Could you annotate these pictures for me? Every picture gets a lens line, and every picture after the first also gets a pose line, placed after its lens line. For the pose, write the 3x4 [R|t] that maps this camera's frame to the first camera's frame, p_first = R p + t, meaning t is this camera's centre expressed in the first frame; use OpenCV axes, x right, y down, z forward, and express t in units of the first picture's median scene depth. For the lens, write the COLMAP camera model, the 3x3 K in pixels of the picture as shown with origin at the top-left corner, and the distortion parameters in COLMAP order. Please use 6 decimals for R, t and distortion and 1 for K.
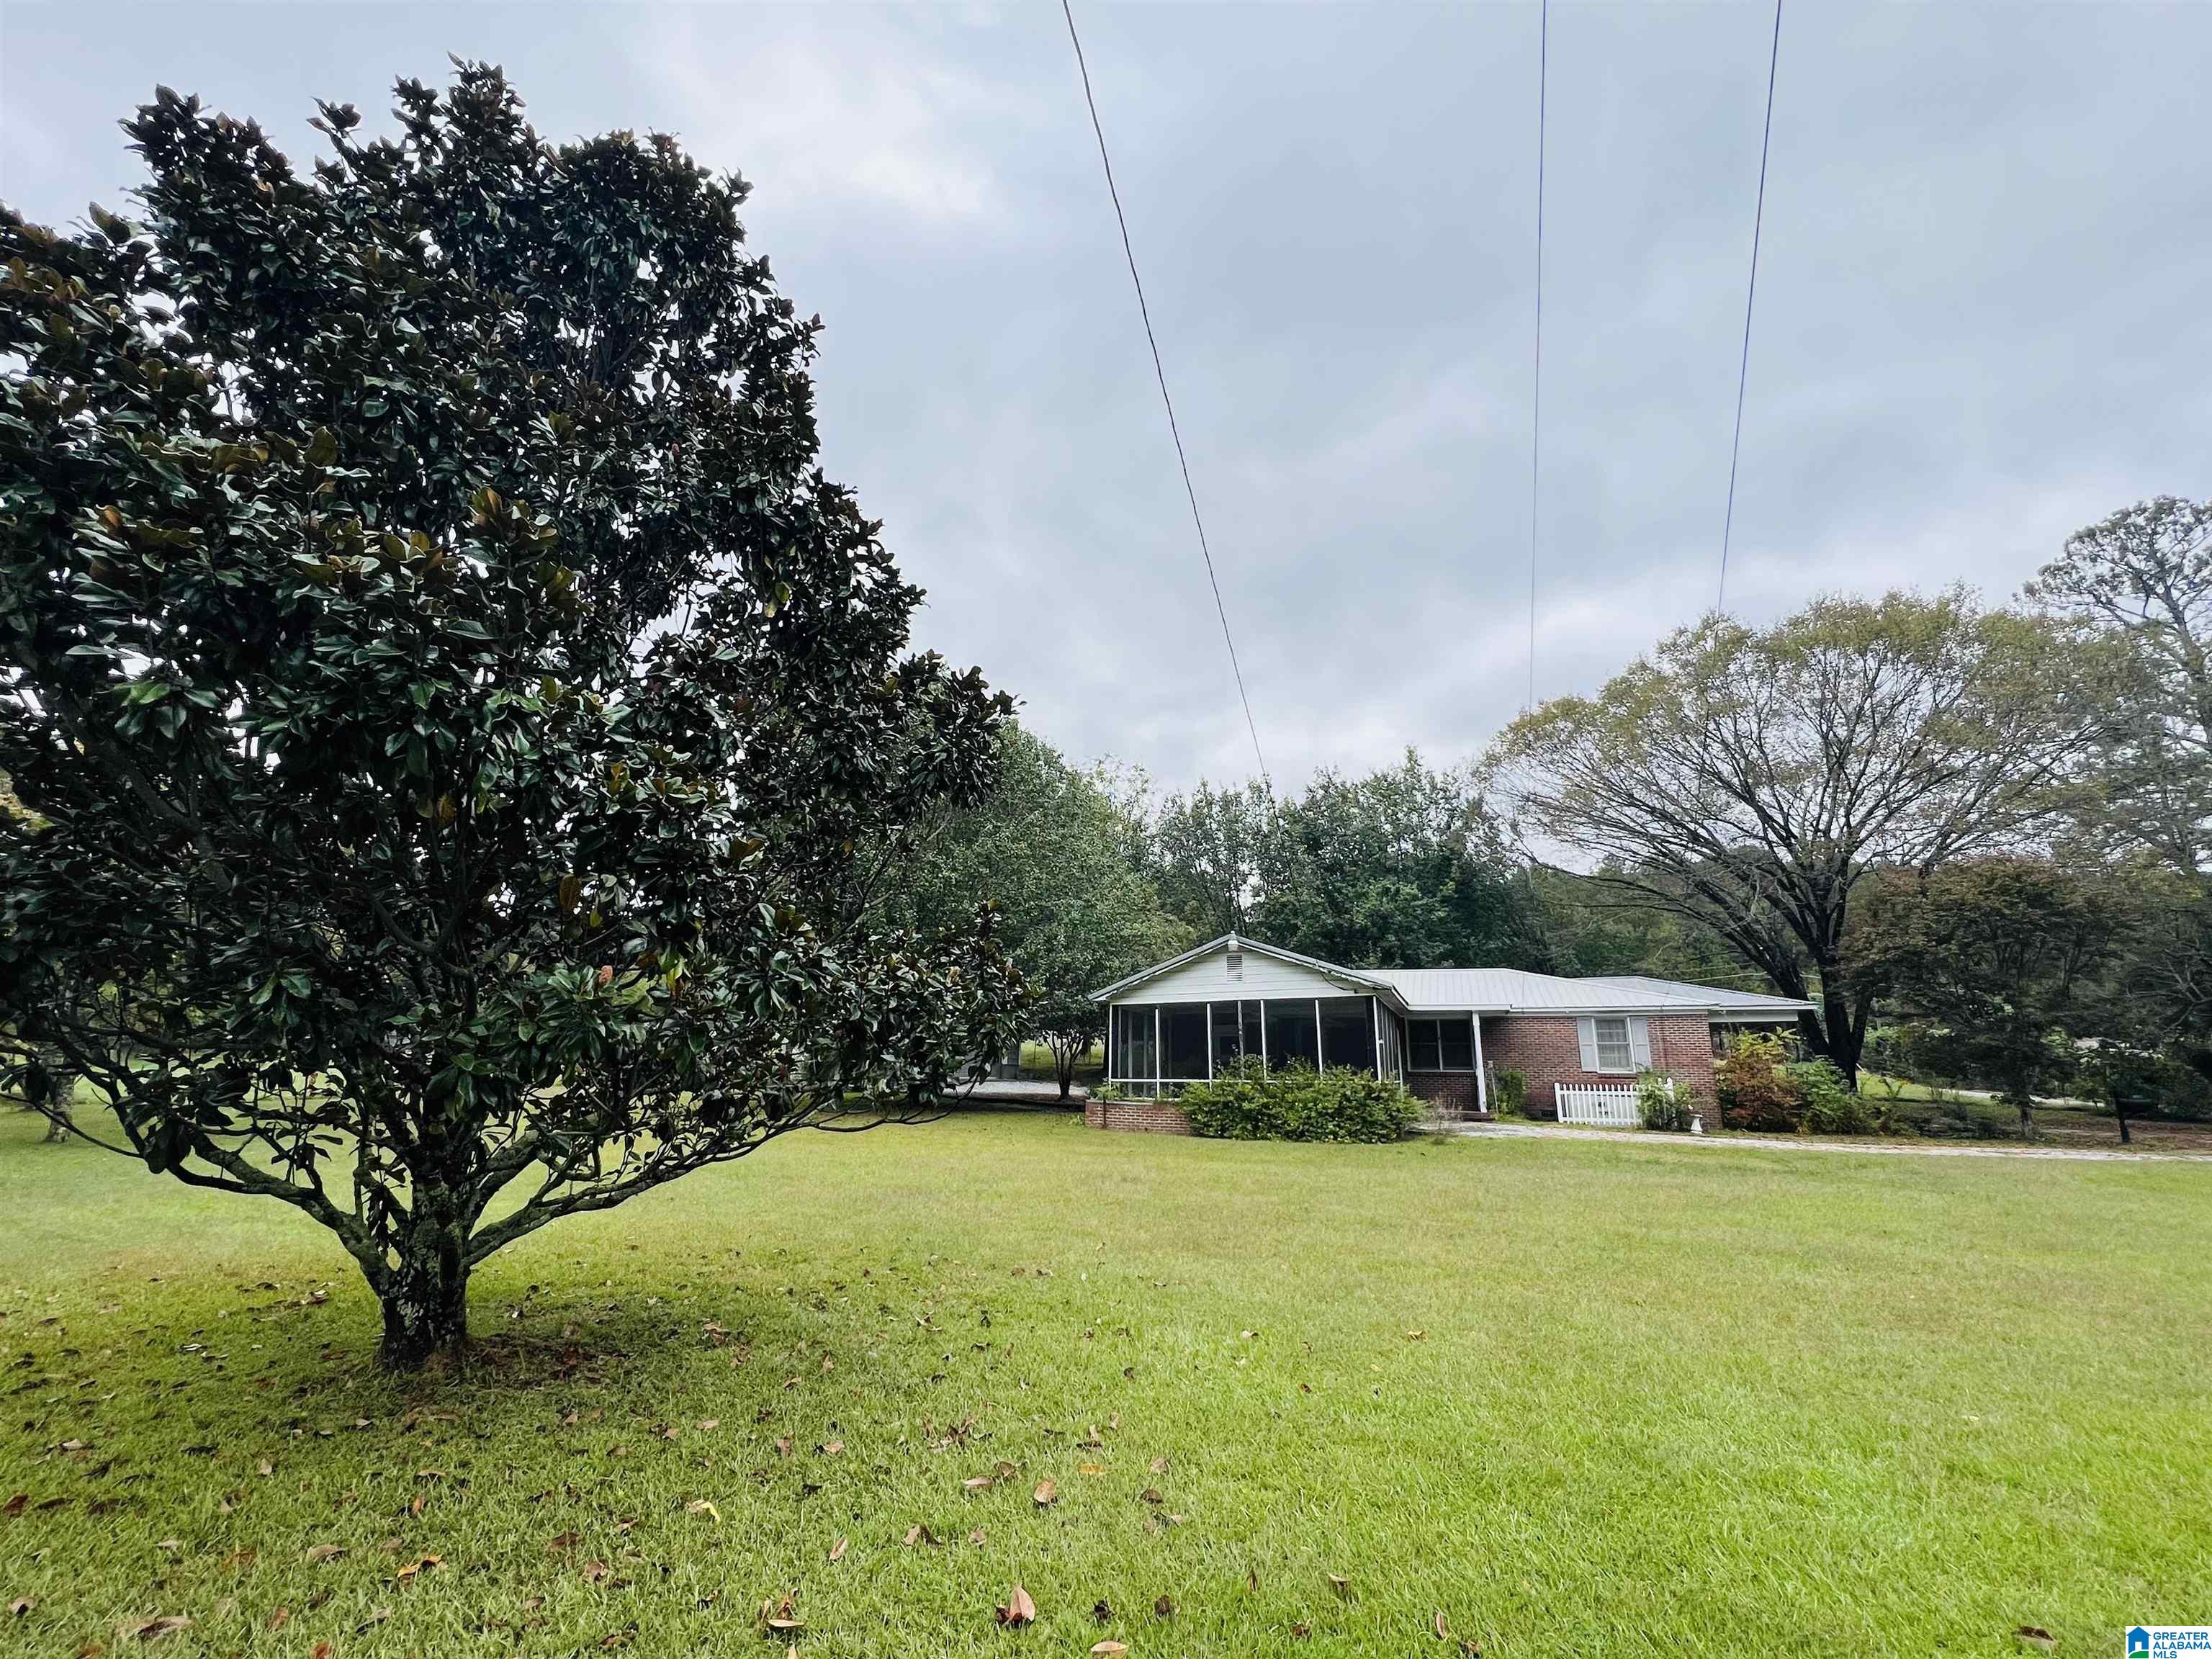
lens RADIAL K [[972.7, 0, 1101.3], [0, 972.7, 845.3], [0, 0, 1]] dist [0.000564, 0.000378]
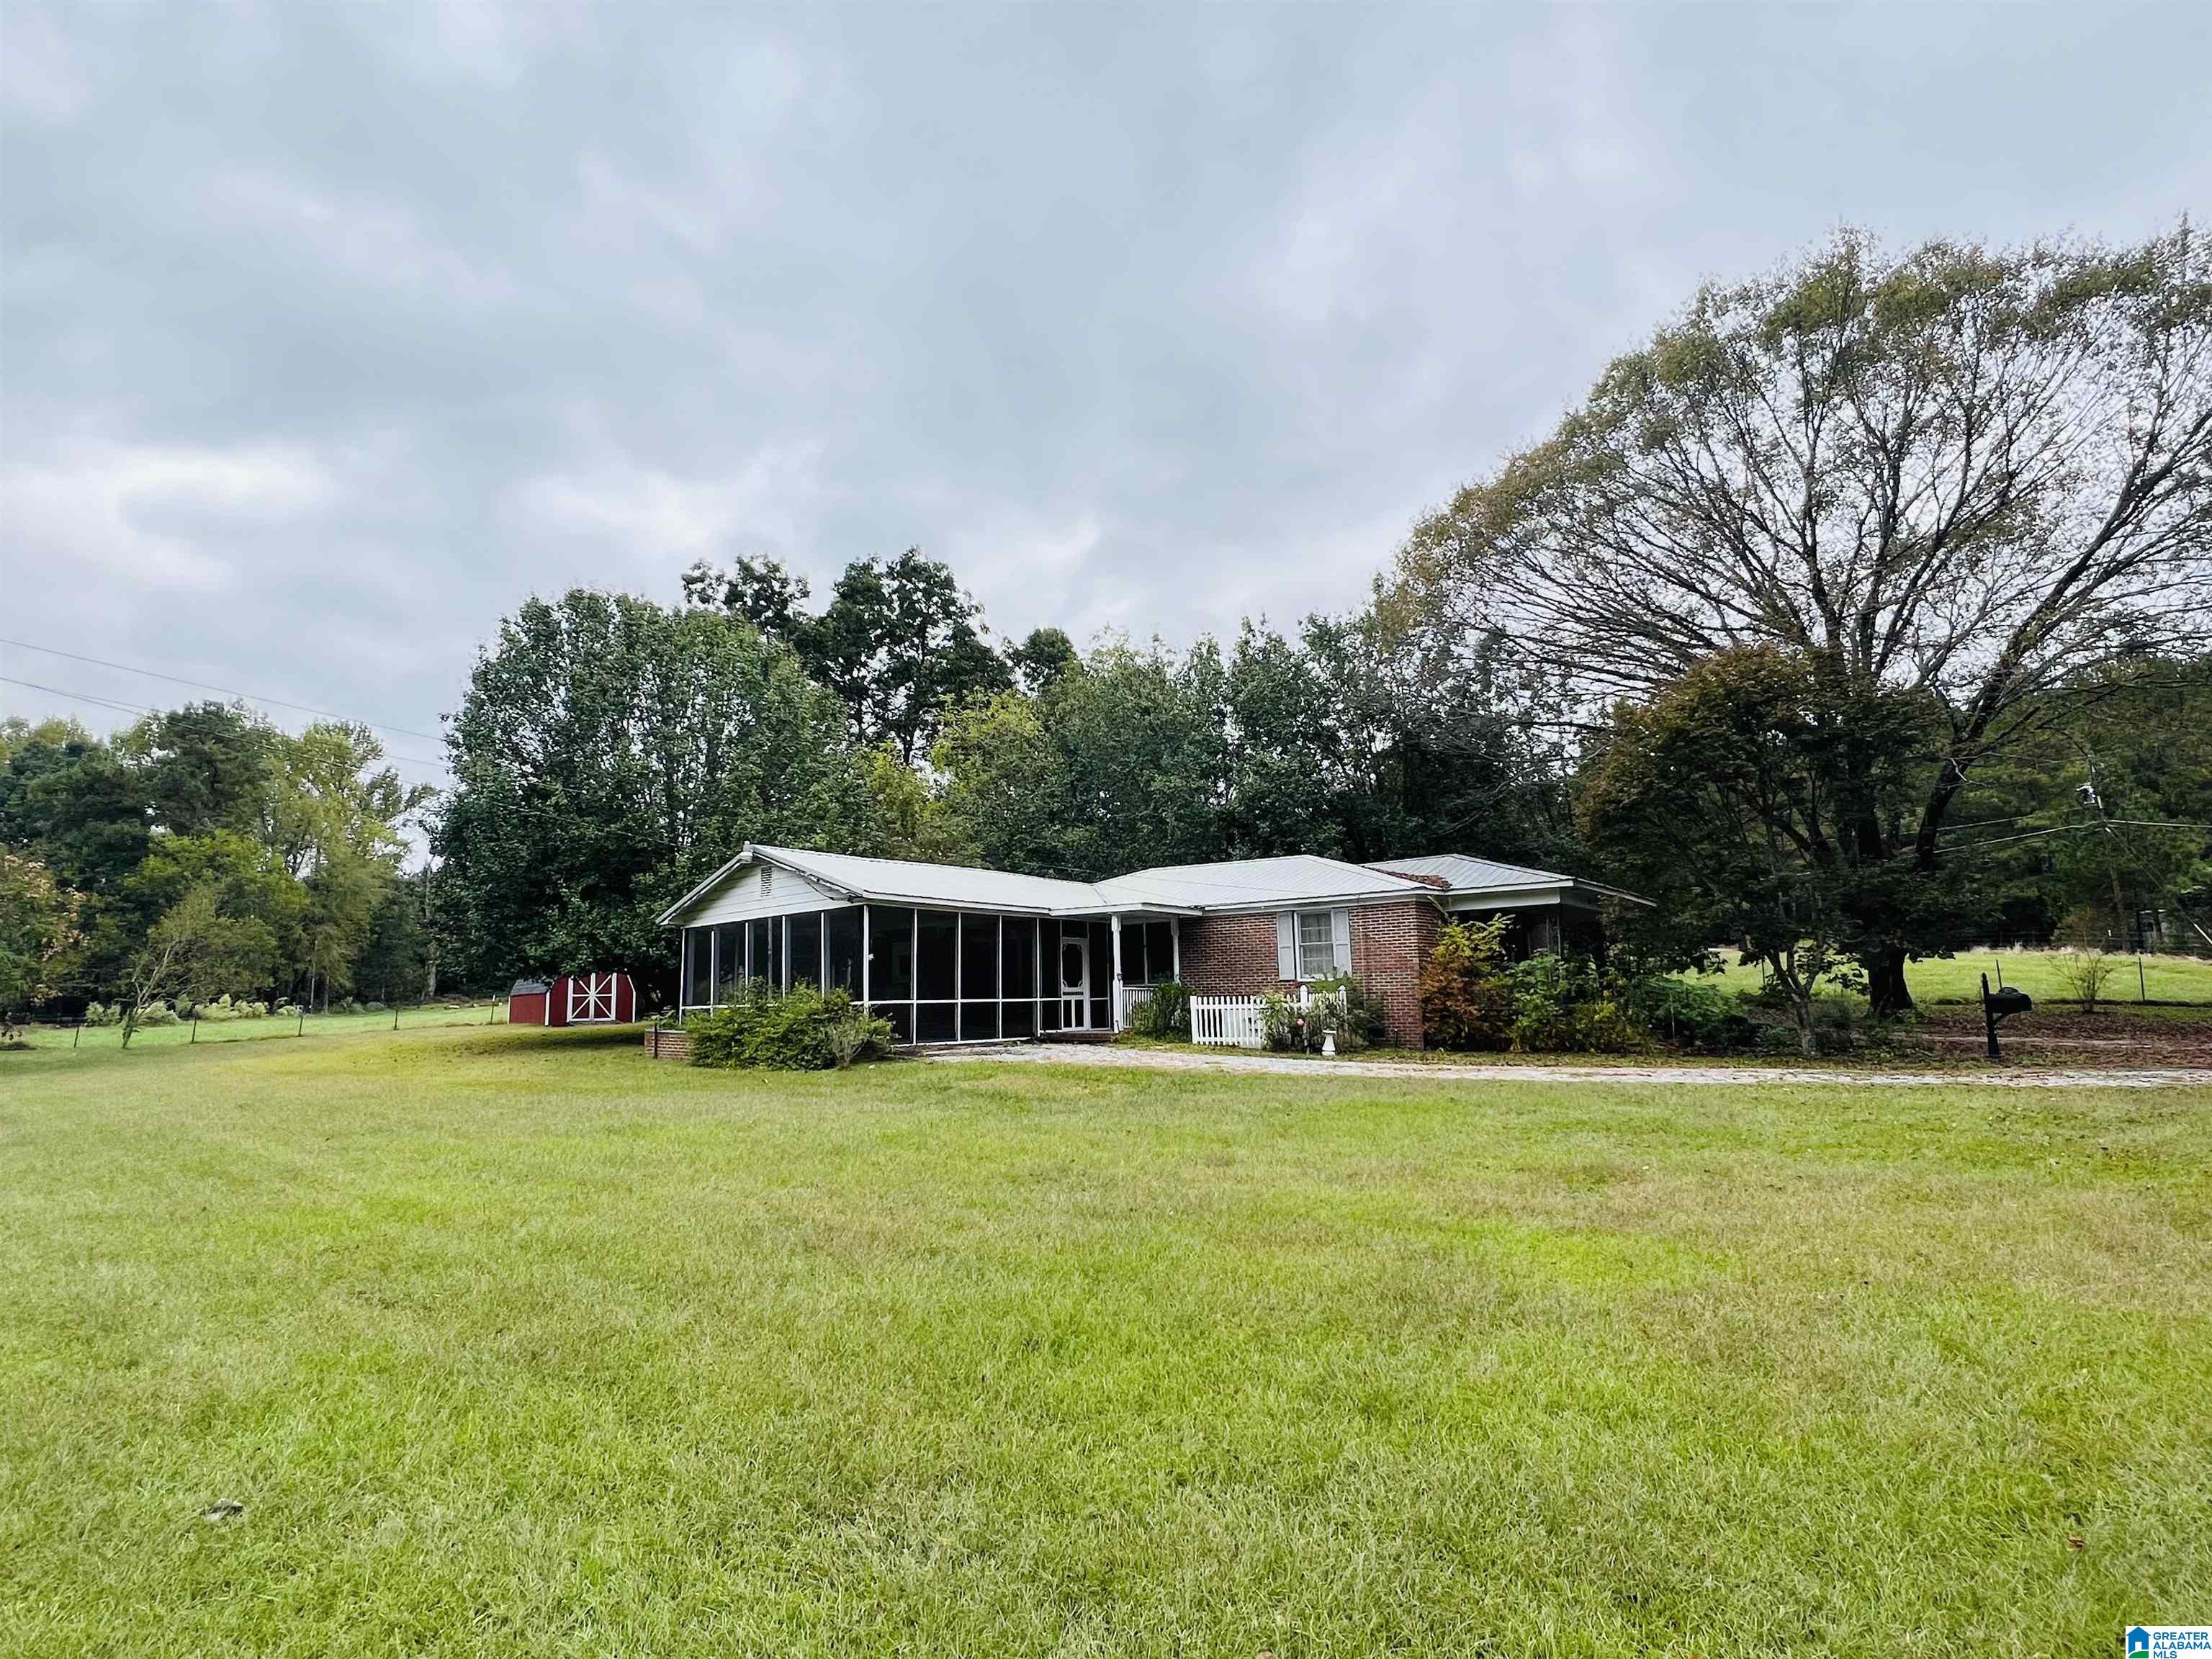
lens RADIAL K [[1139.0, 0, 1104.1], [0, 1139.0, 823.2], [0, 0, 1]] dist [-0.000158, 0.000169]
pose [[0.952991, -0.073885, -0.293854, 0.718492], [0.096860, 0.993213, 0.064395, 0.034092], [0.287101, -0.089831, 0.953679, 0.089845]]
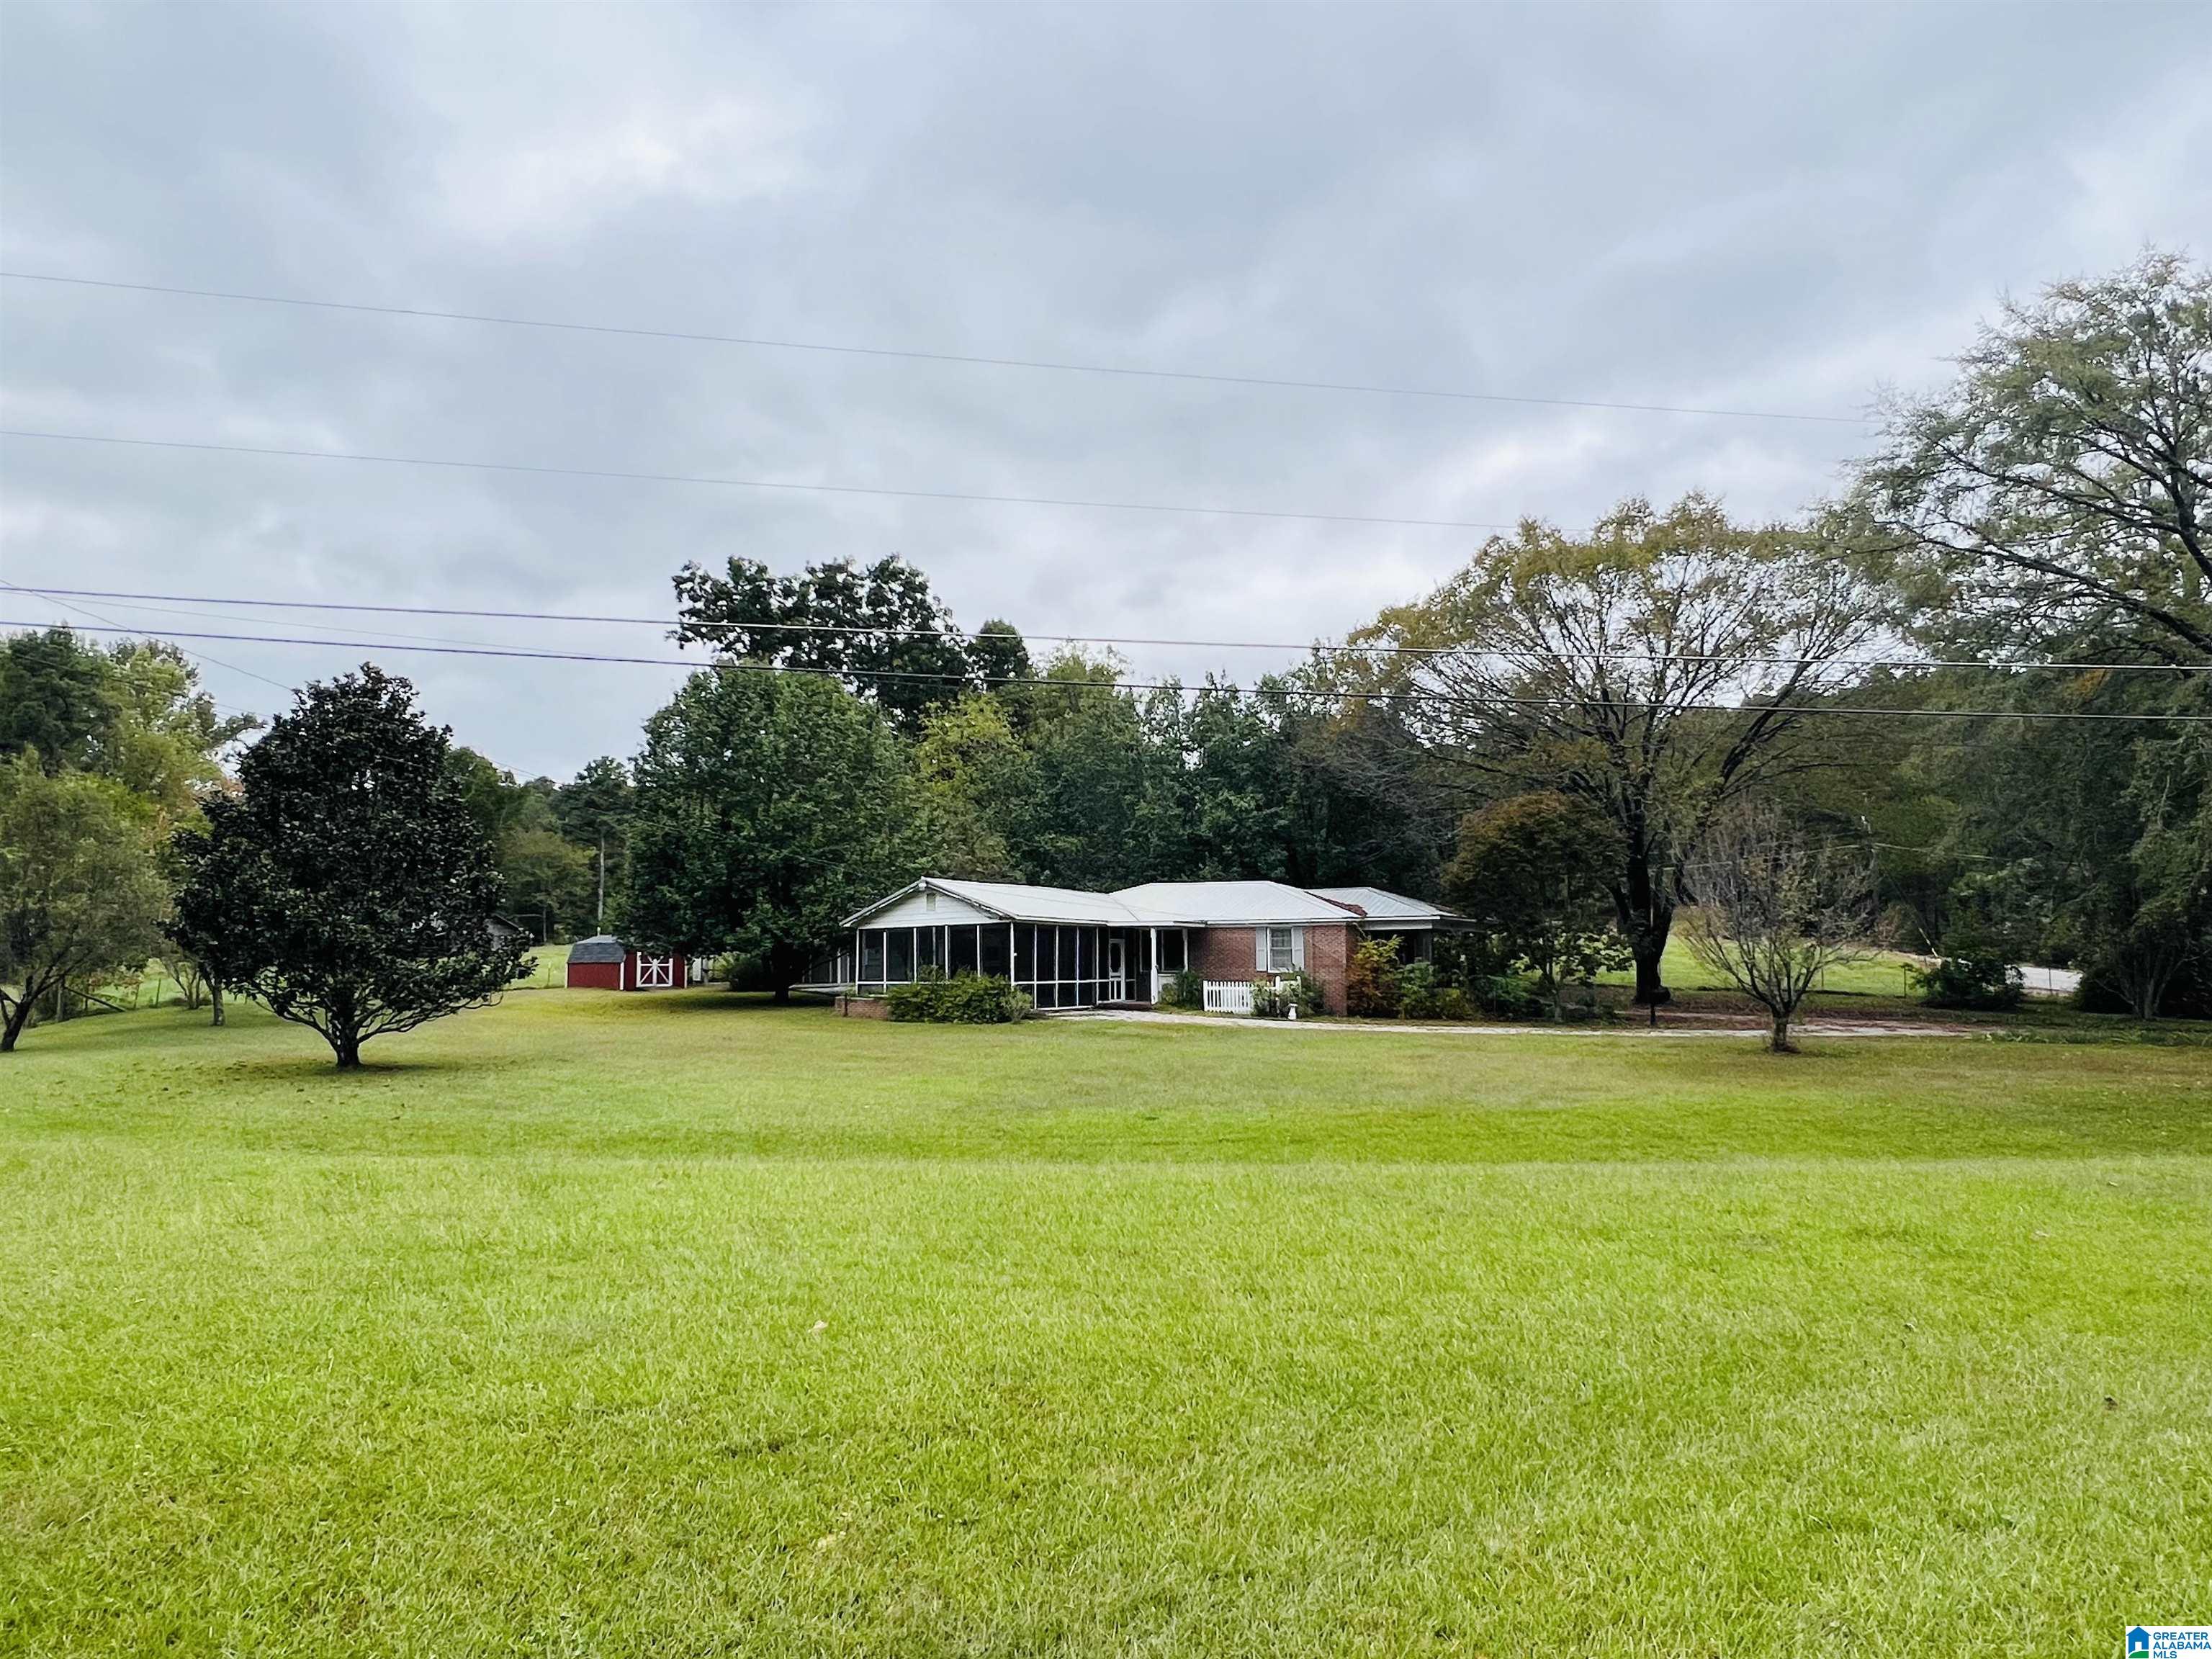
lens RADIAL K [[1352.4, 0, 1105.2], [0, 1352.4, 827.7], [0, 0, 1]] dist [-0.006167, -0.000524]
pose [[0.982646, -0.029534, -0.183125, 0.700309], [0.053557, 0.990371, 0.127659, -0.197855], [0.177592, -0.135252, 0.974766, -0.760152]]
